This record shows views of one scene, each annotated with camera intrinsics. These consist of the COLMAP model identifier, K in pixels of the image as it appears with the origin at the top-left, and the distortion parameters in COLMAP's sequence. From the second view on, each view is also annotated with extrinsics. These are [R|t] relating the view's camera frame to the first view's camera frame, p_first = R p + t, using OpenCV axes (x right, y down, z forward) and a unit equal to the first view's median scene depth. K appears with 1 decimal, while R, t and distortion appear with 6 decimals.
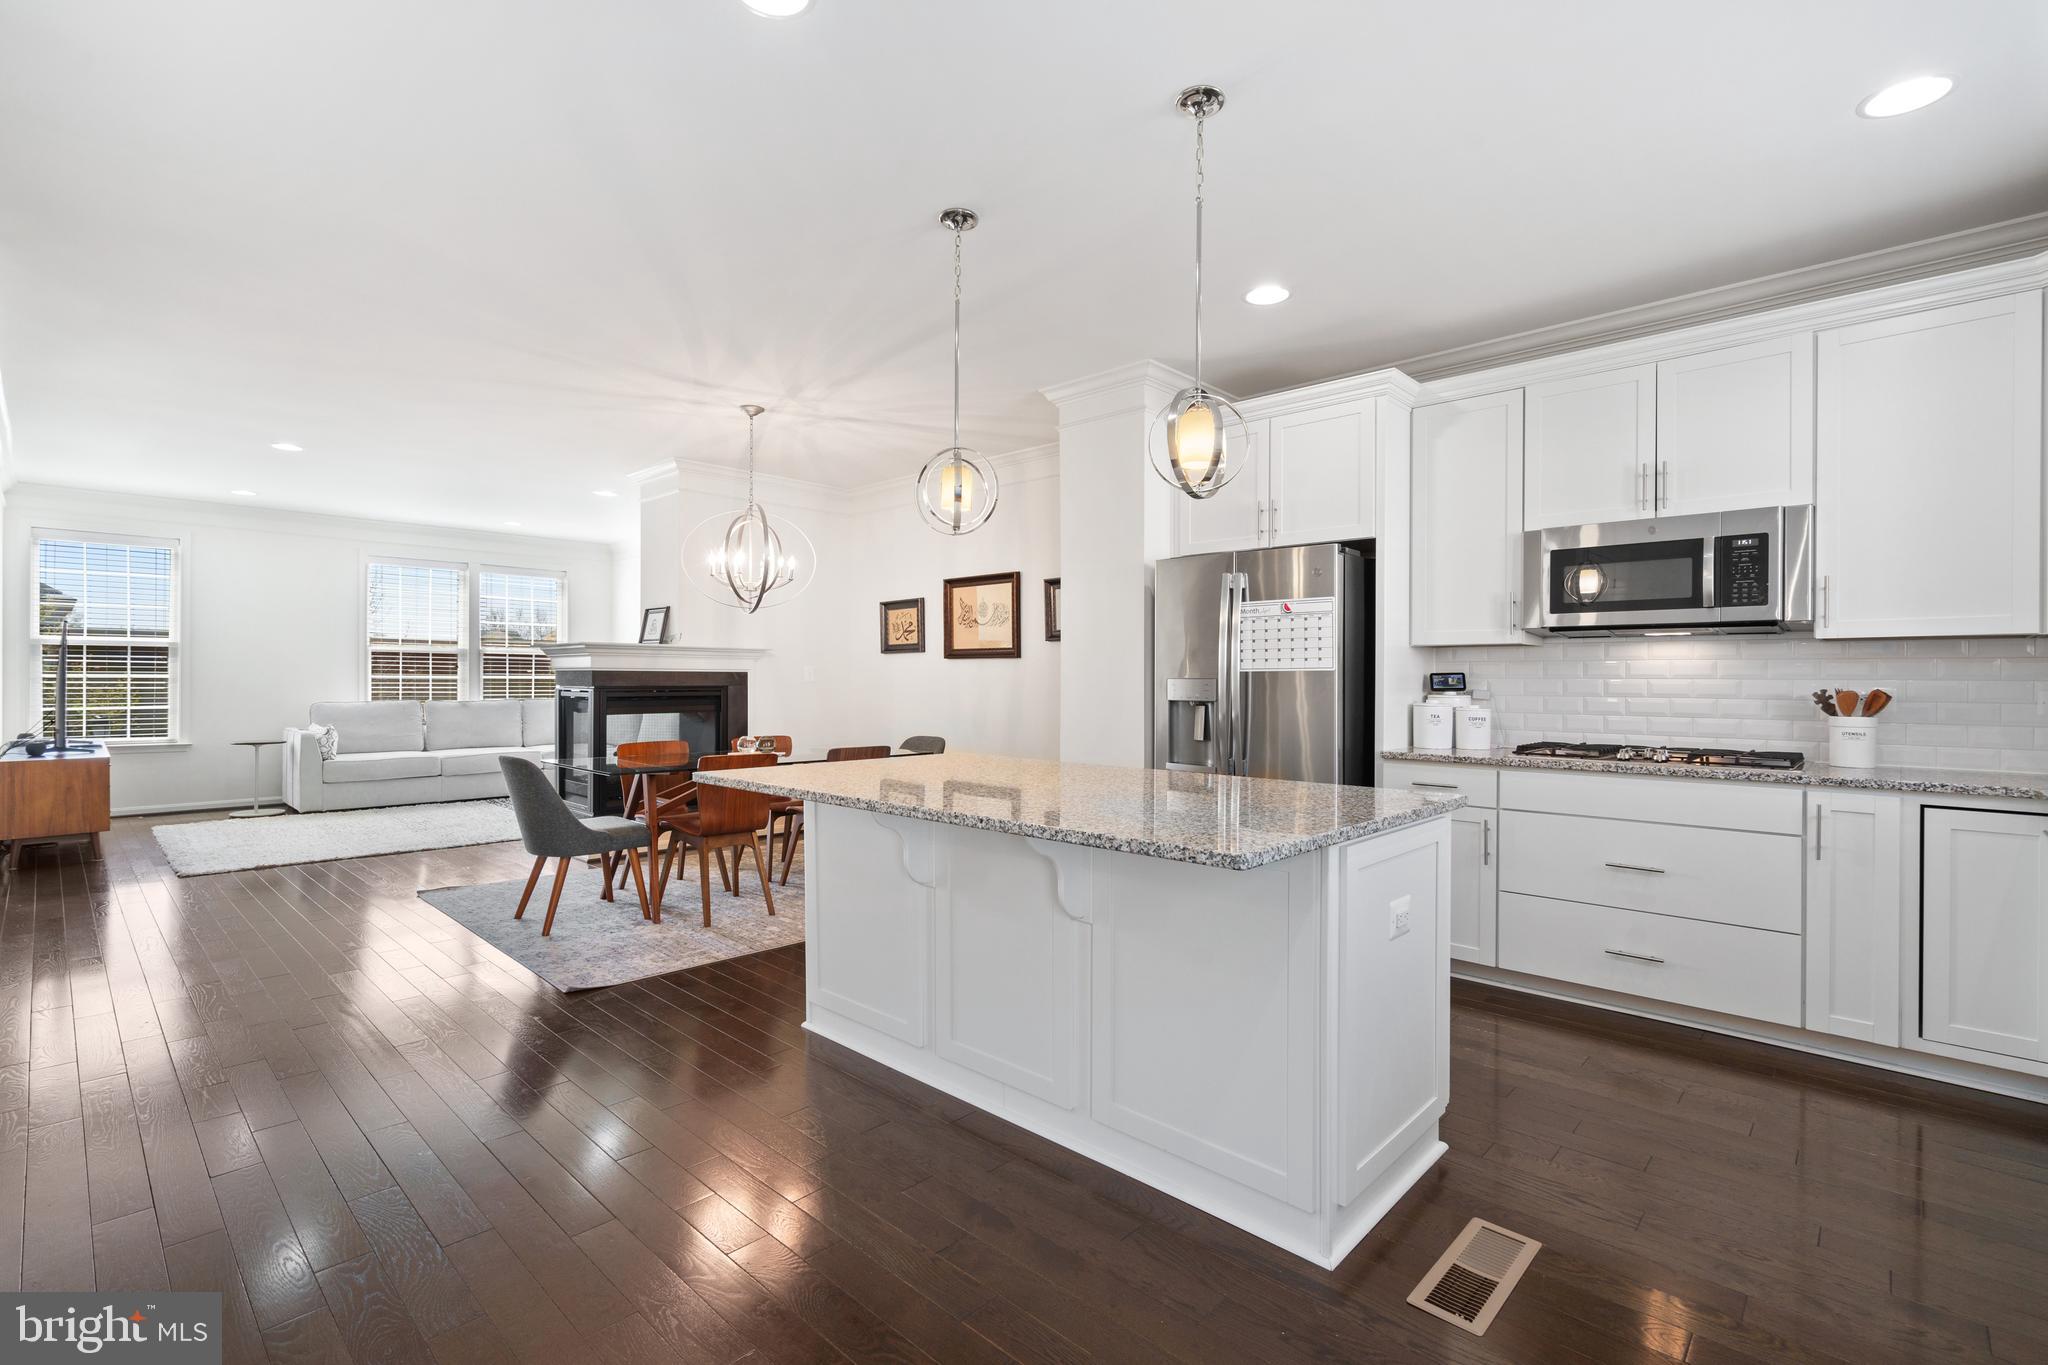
lens RADIAL K [[924.6, 0, 1029.6], [0, 924.6, 680.6], [0, 0, 1]] dist [-0.002392, 0.001712]
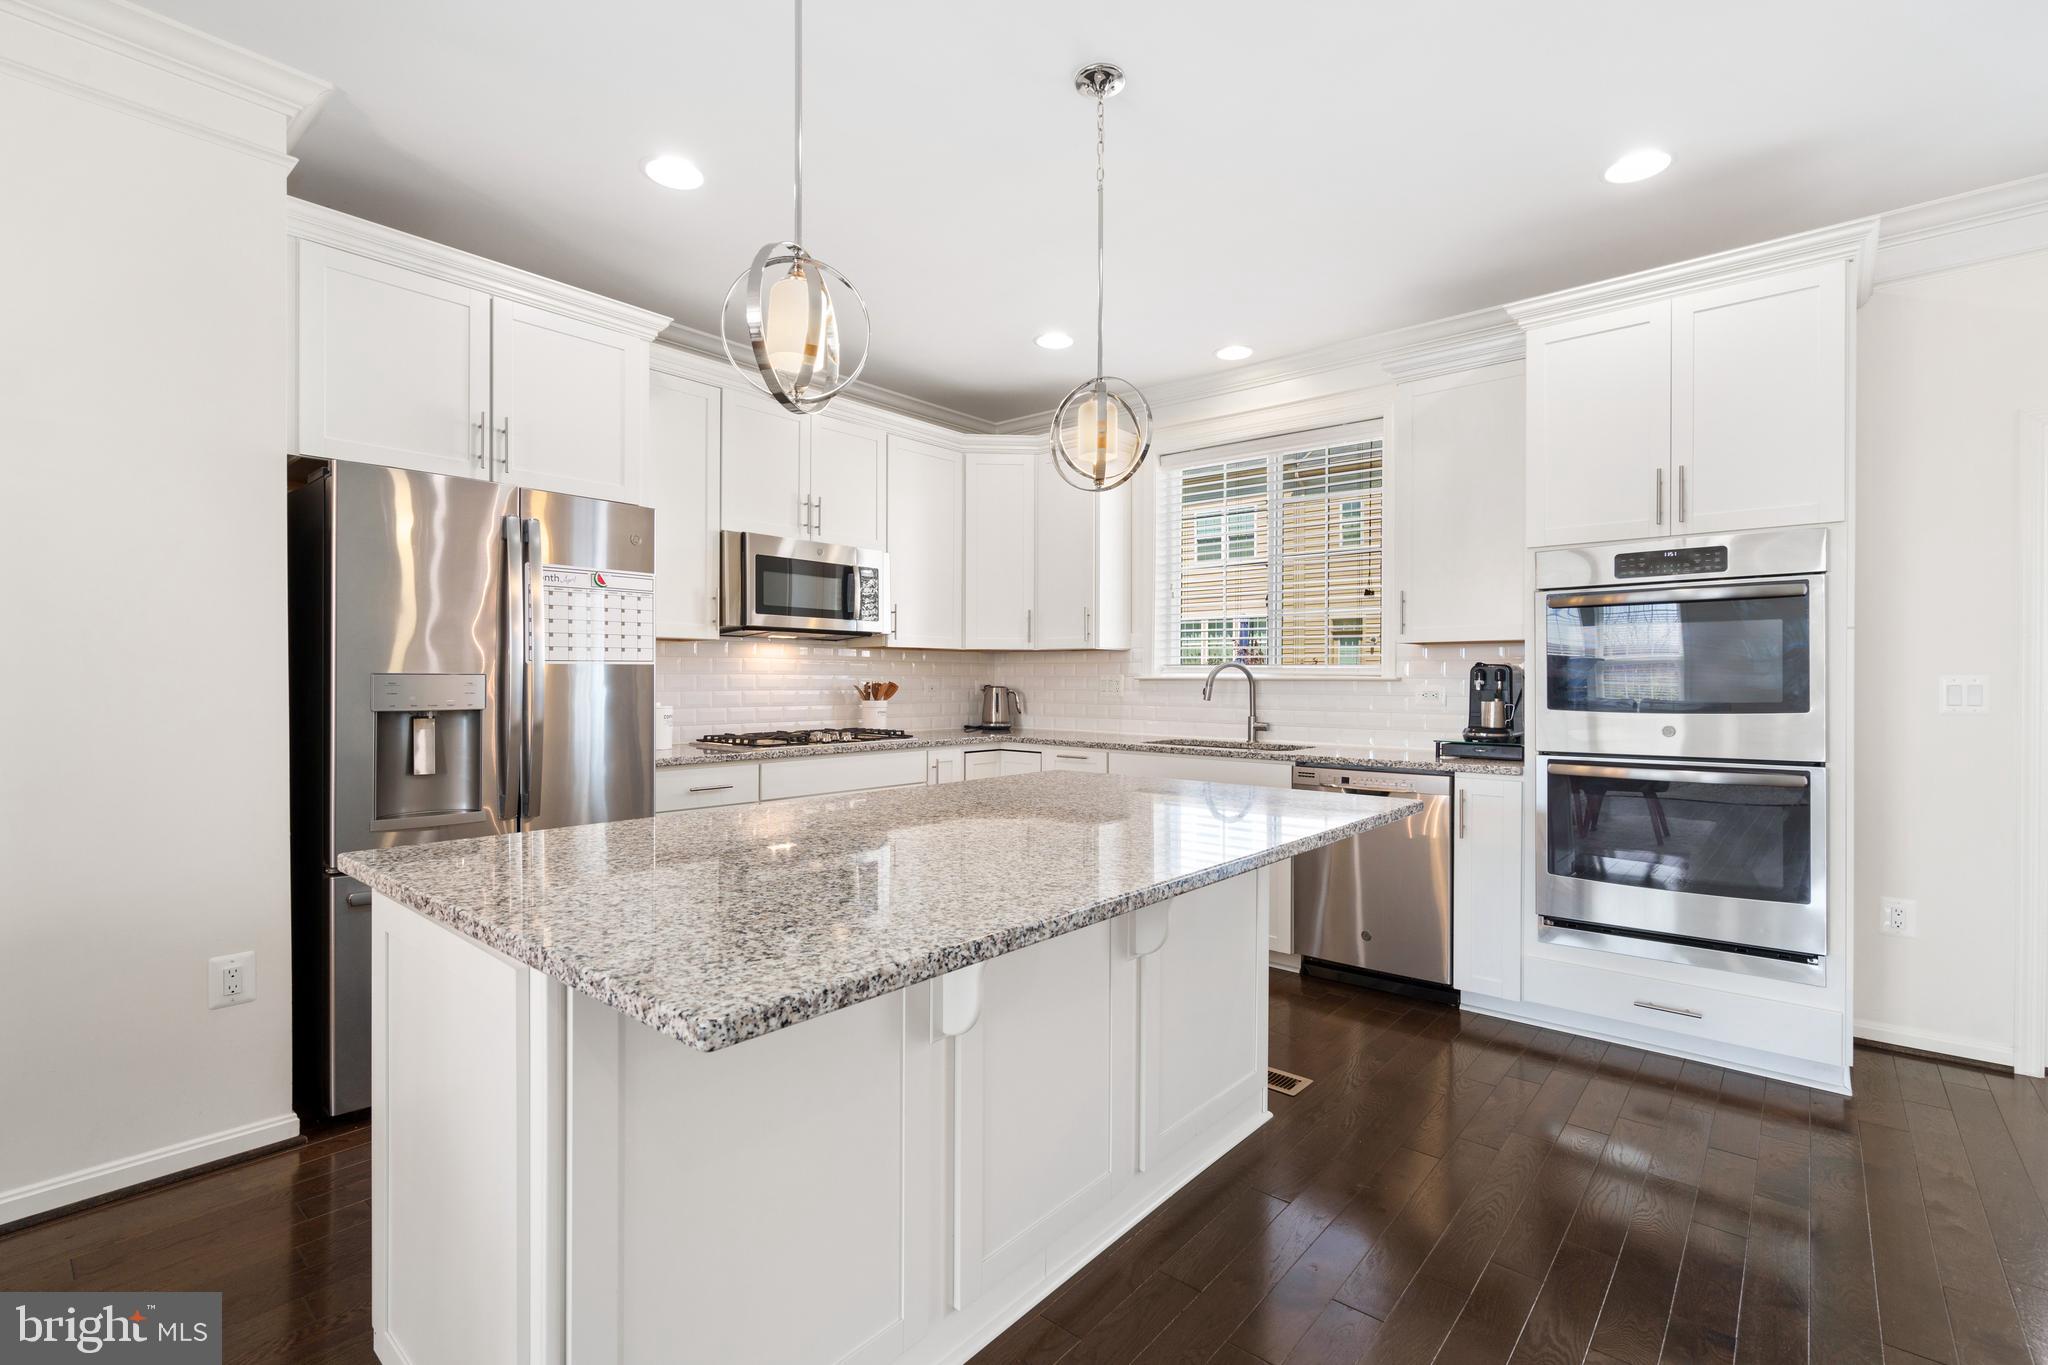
lens RADIAL K [[924.6, 0, 1018.4], [0, 924.6, 685.5], [0, 0, 1]] dist [-0.002392, 0.001712]
pose [[-0.038897, -0.013942, 0.999146, -0.496609], [-0.001901, 0.999902, 0.013878, -0.004393], [-0.999241, -0.001359, -0.038920, 0.707139]]
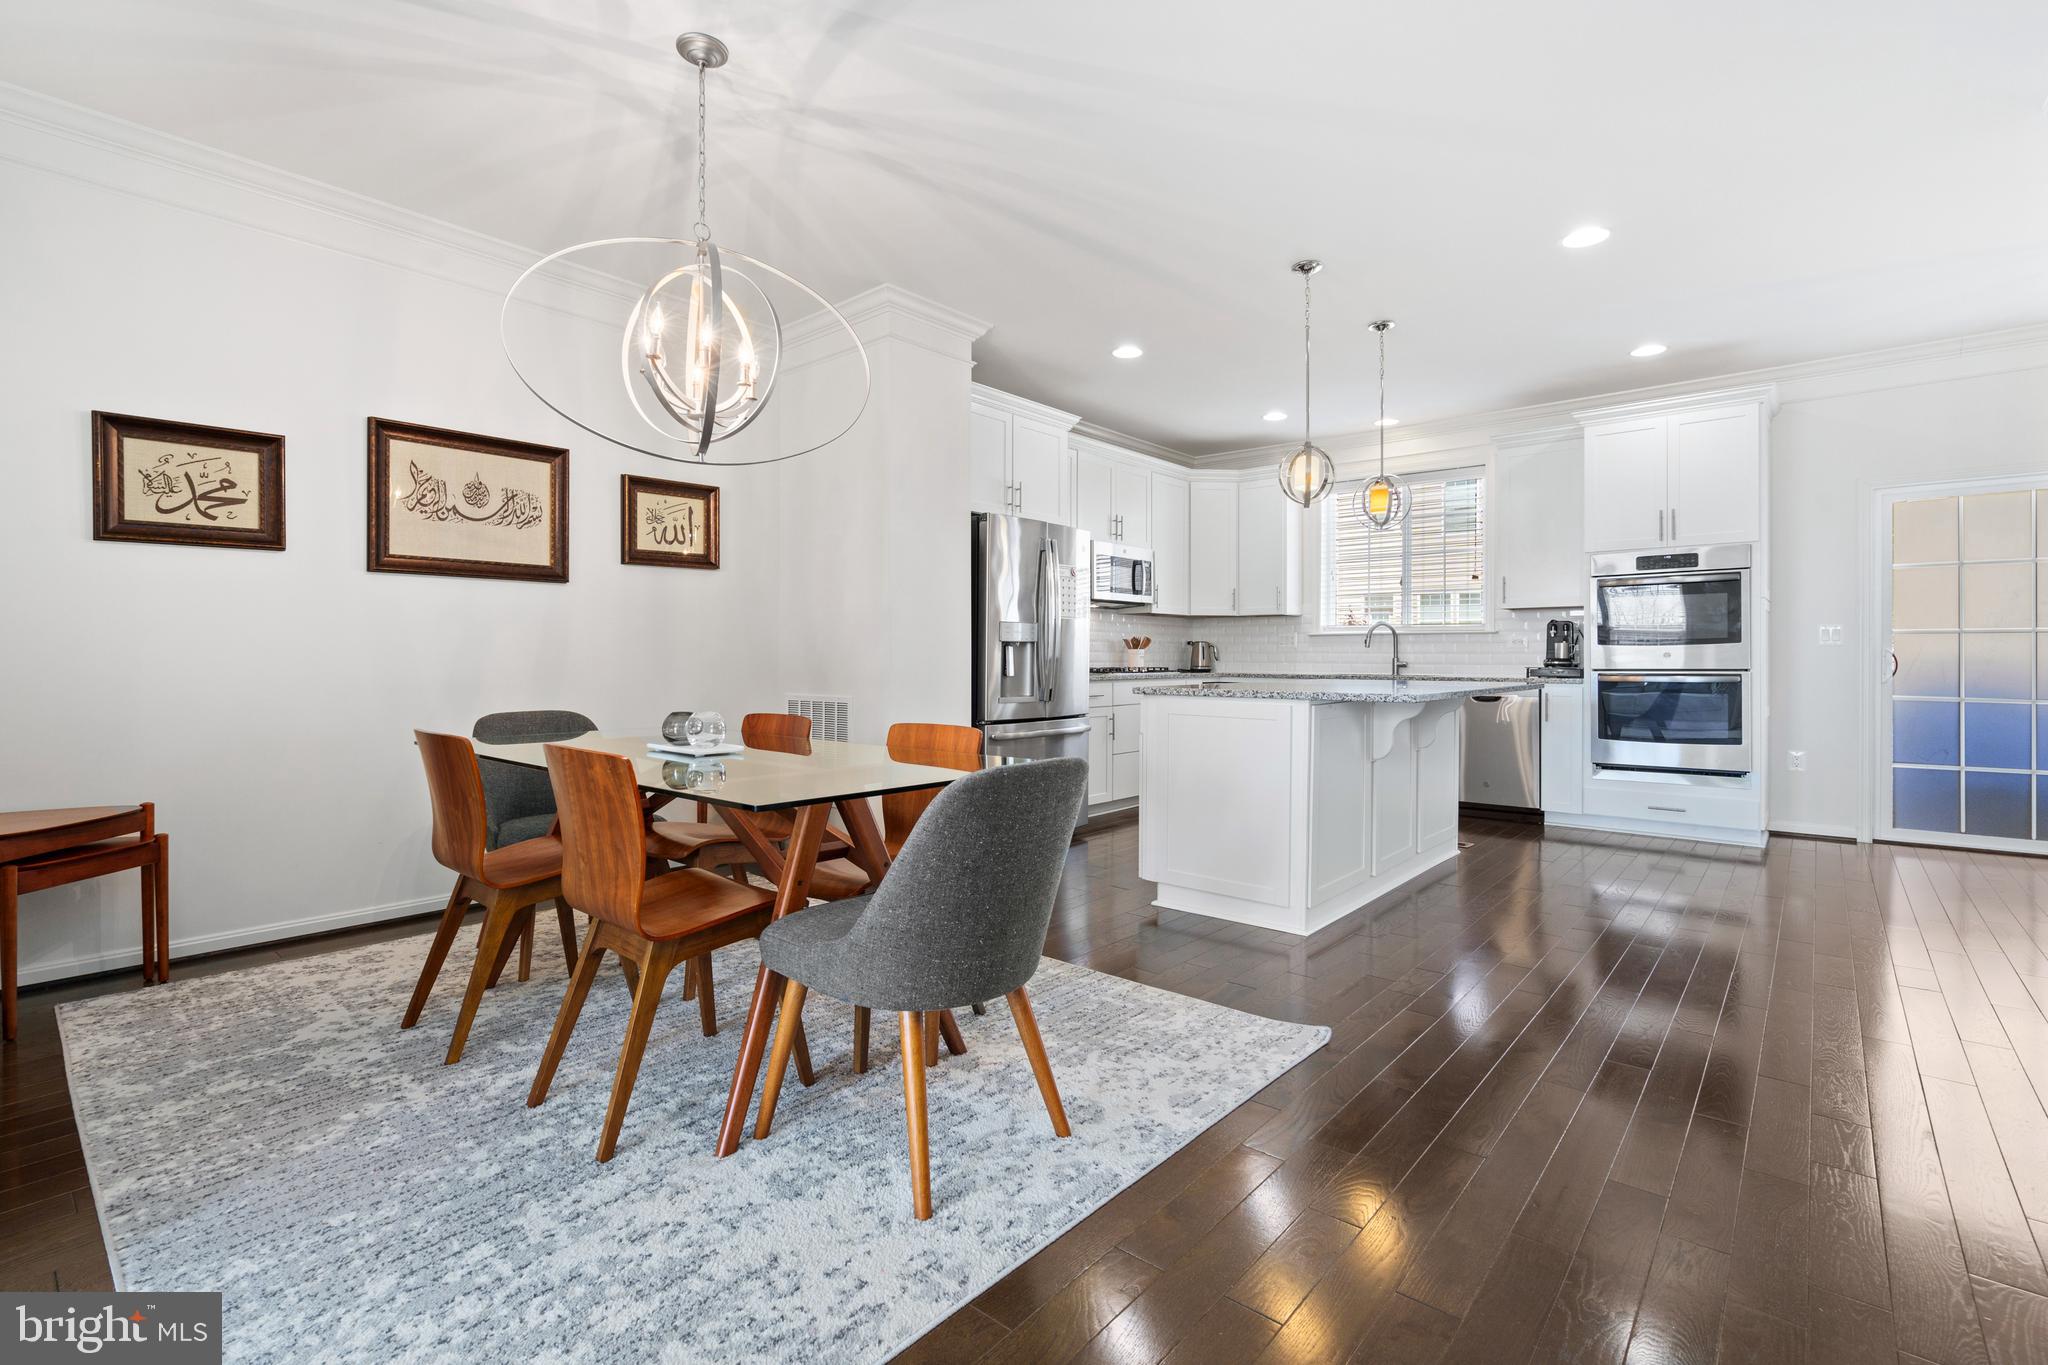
lens RADIAL K [[924.6, 0, 1019.0], [0, 924.6, 660.7], [0, 0, 1]] dist [-0.002392, 0.001712]
pose [[-0.037897, -0.010573, 0.999226, -1.096522], [-0.000410, 0.999944, 0.010565, 0.037061], [-0.999282, -0.000009, -0.037899, 1.158934]]
